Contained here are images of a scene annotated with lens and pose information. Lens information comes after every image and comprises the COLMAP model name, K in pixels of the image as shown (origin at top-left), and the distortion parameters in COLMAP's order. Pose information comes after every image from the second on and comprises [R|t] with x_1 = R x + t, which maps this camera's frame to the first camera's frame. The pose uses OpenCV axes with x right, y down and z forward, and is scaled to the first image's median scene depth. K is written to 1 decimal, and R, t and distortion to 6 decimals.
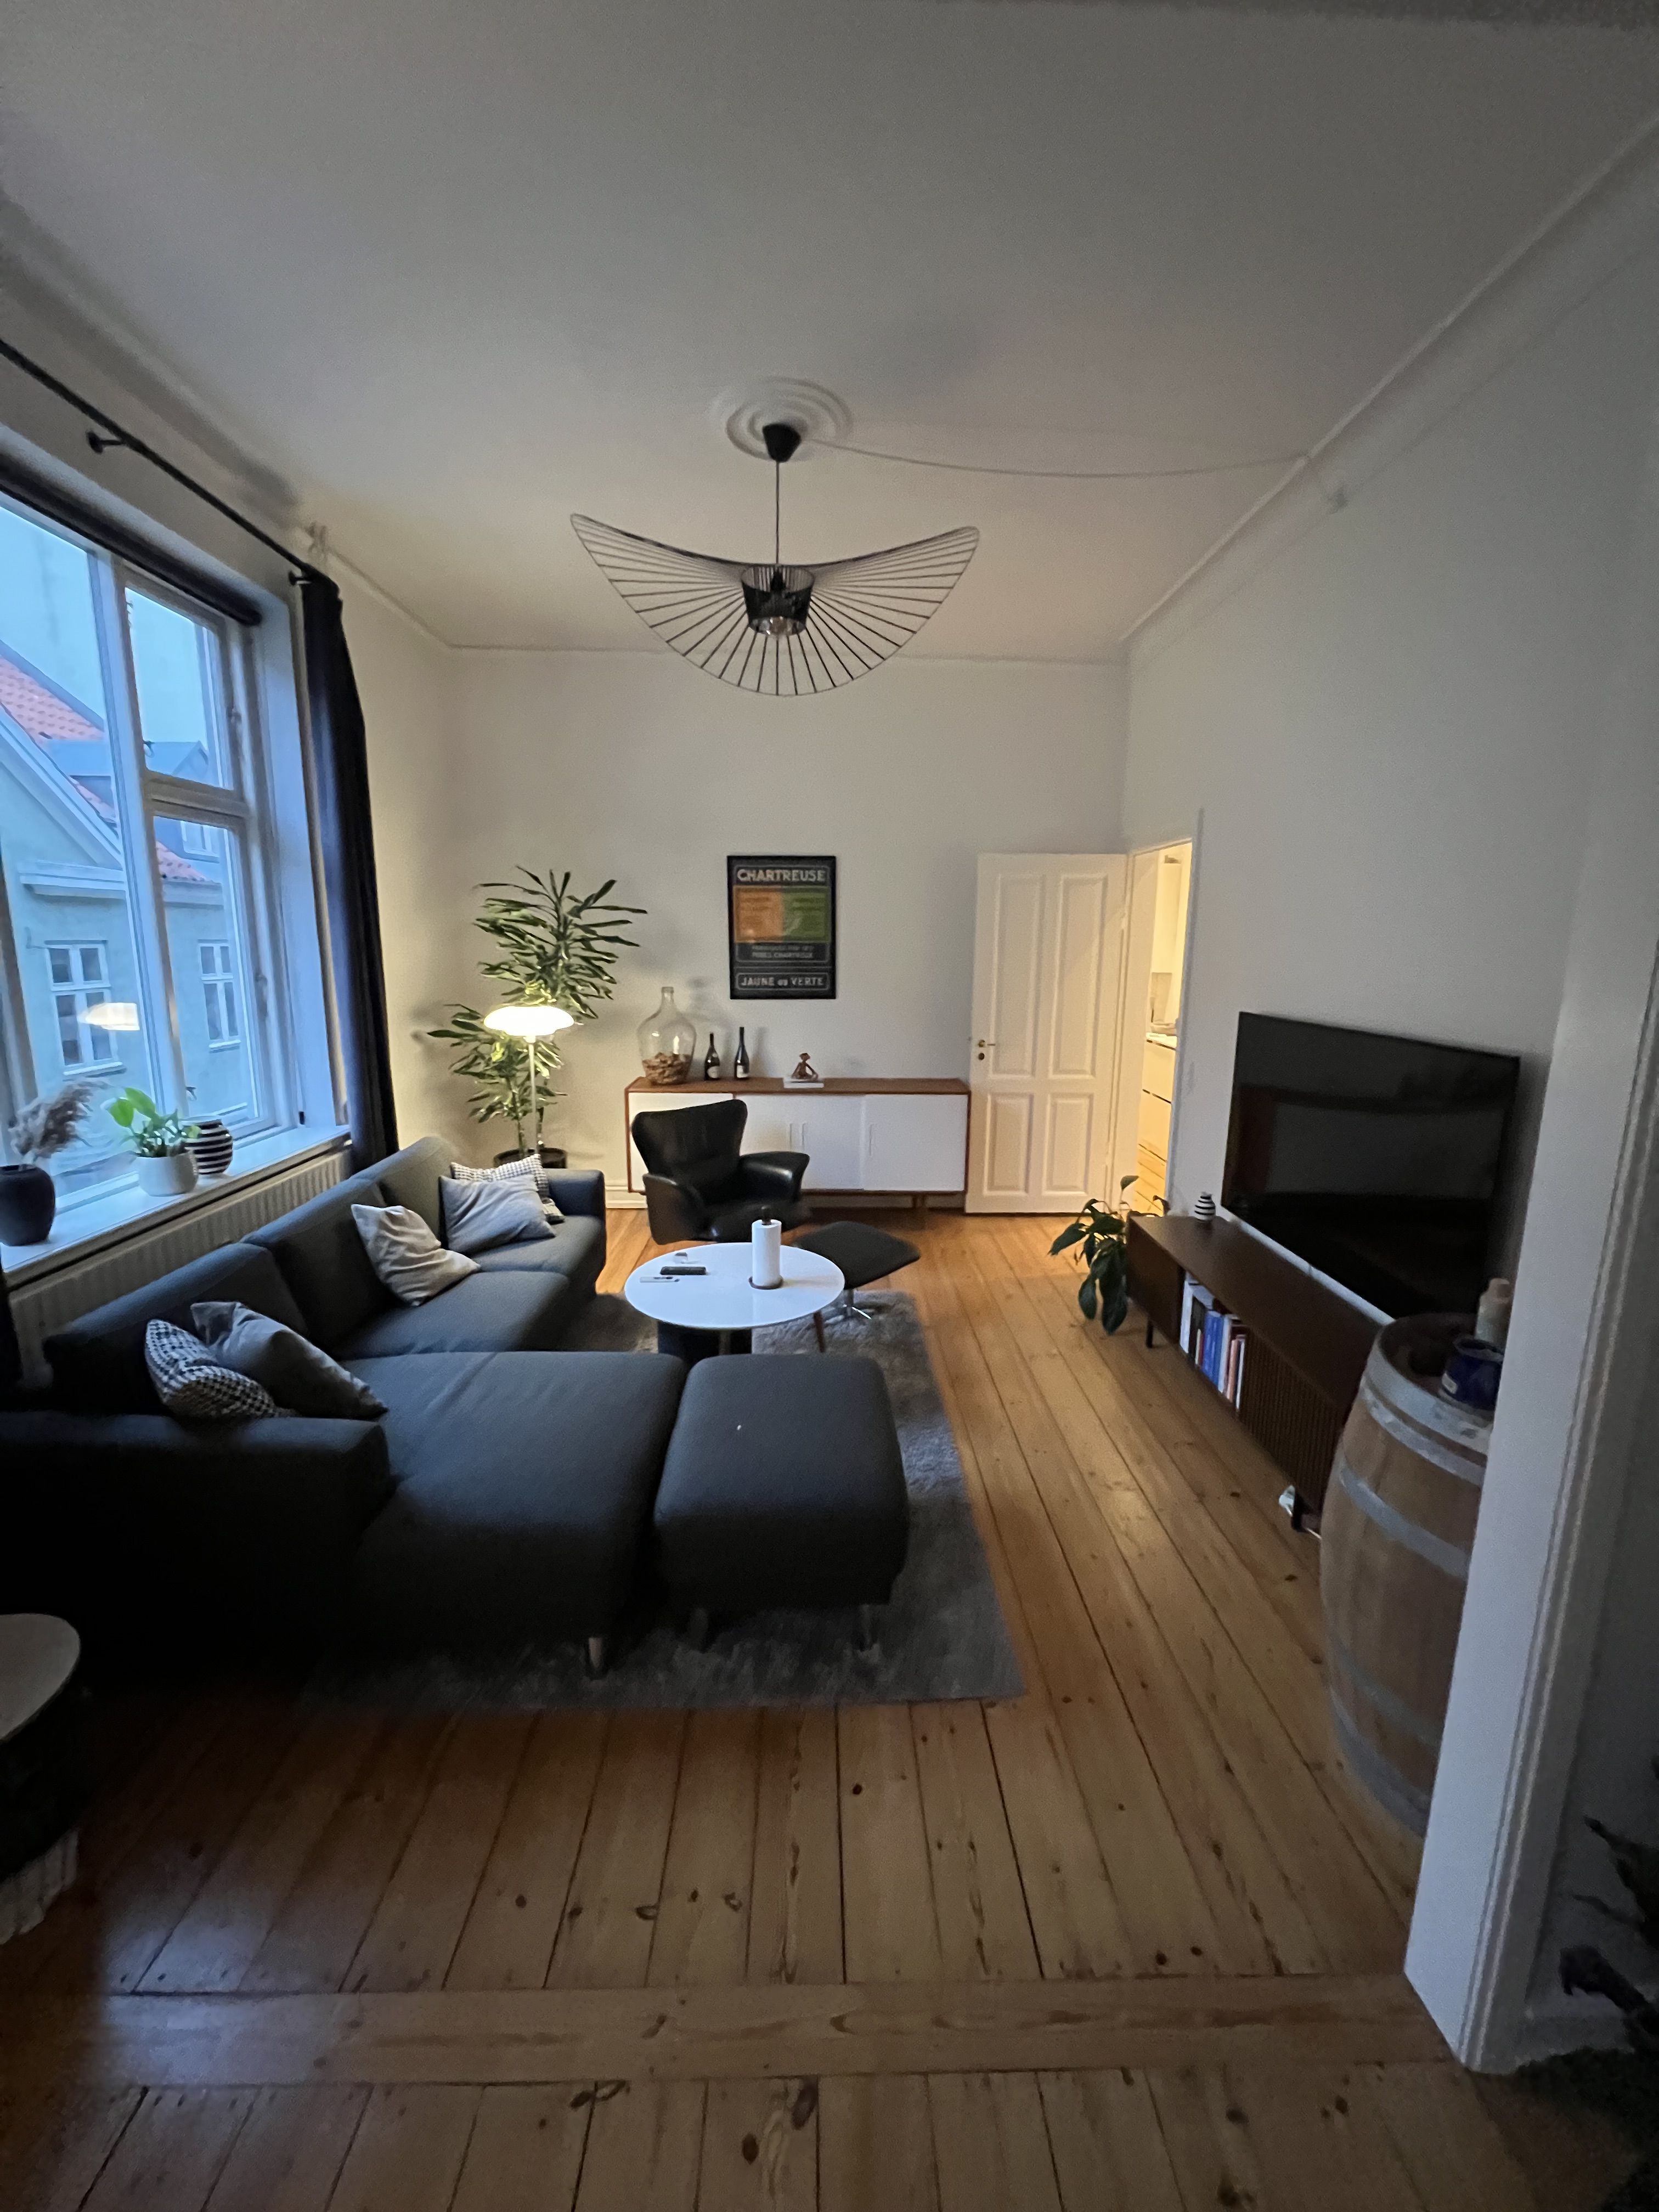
lens RADIAL K [[881.1, 0, 834.7], [0, 881.1, 1102.2], [0, 0, 1]] dist [-0.002502, 0.000190]
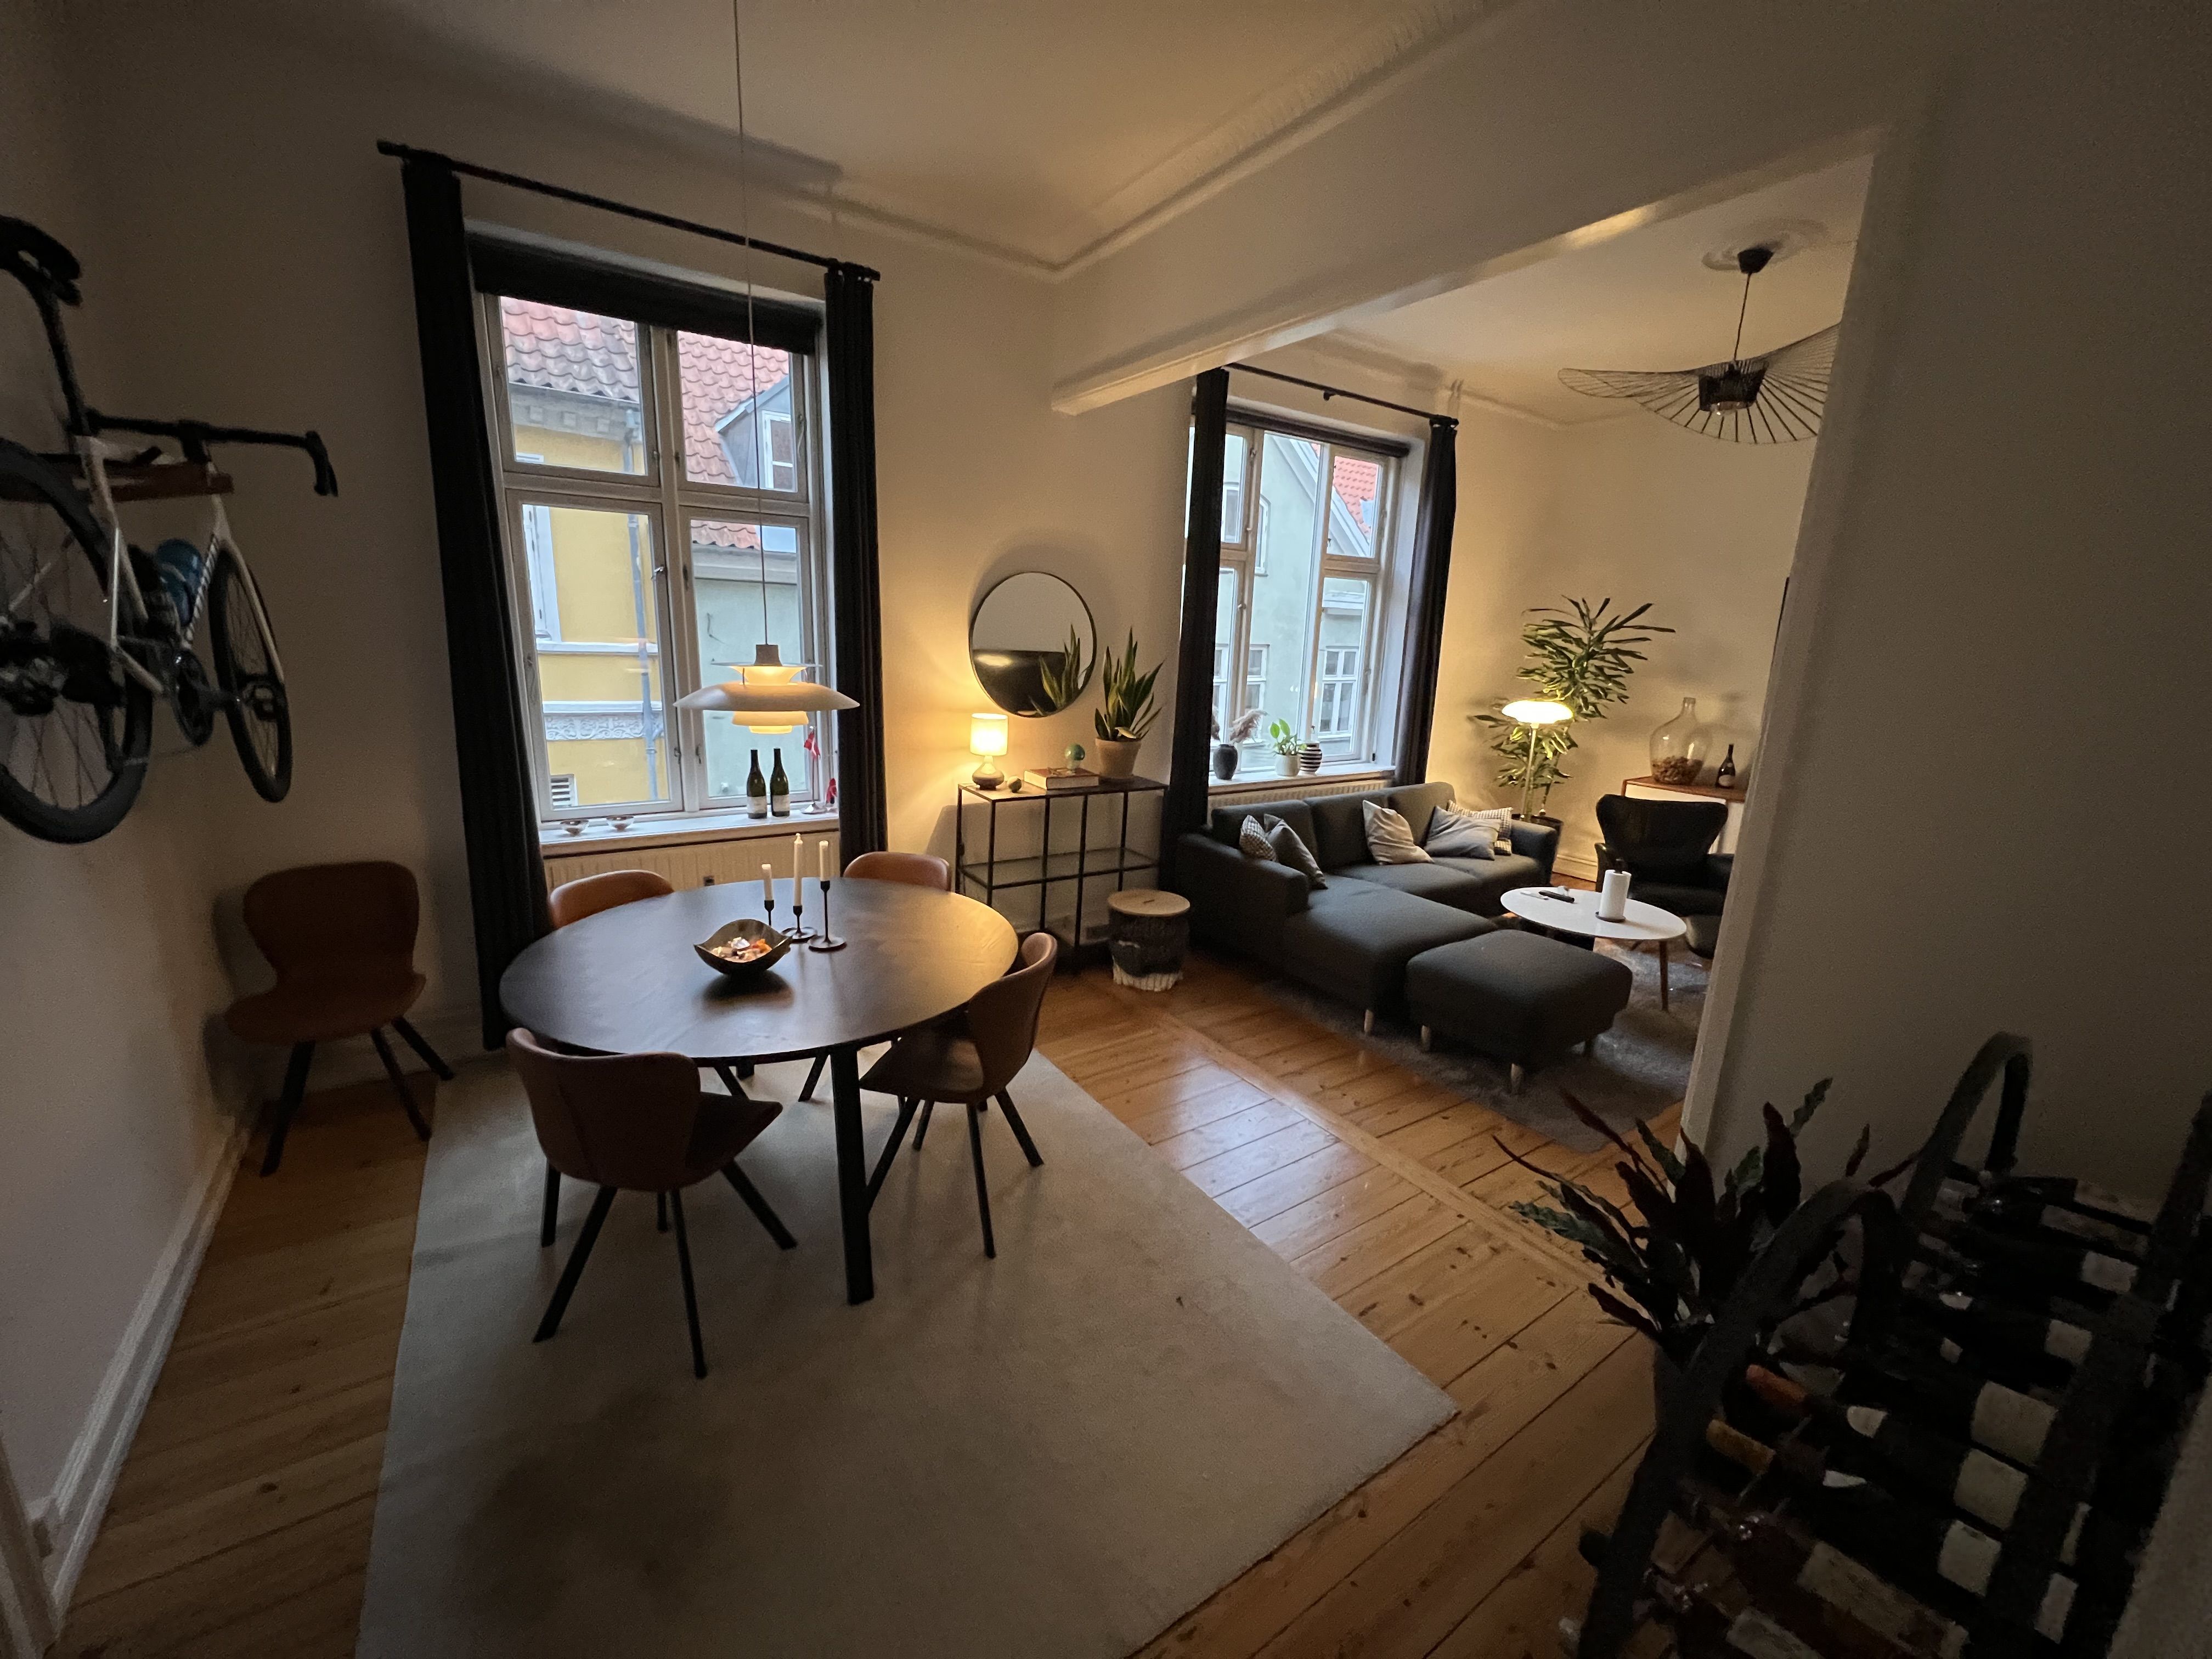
lens RADIAL K [[881.1, 0, 1110.9], [0, 881.1, 827.0], [0, 0, 1]] dist [-0.002502, 0.000190]
pose [[0.547388, 0.189829, -0.815066, 0.530812], [-0.178961, 0.977957, 0.107578, 0.062609], [0.817521, 0.086978, 0.569293, -0.343107]]
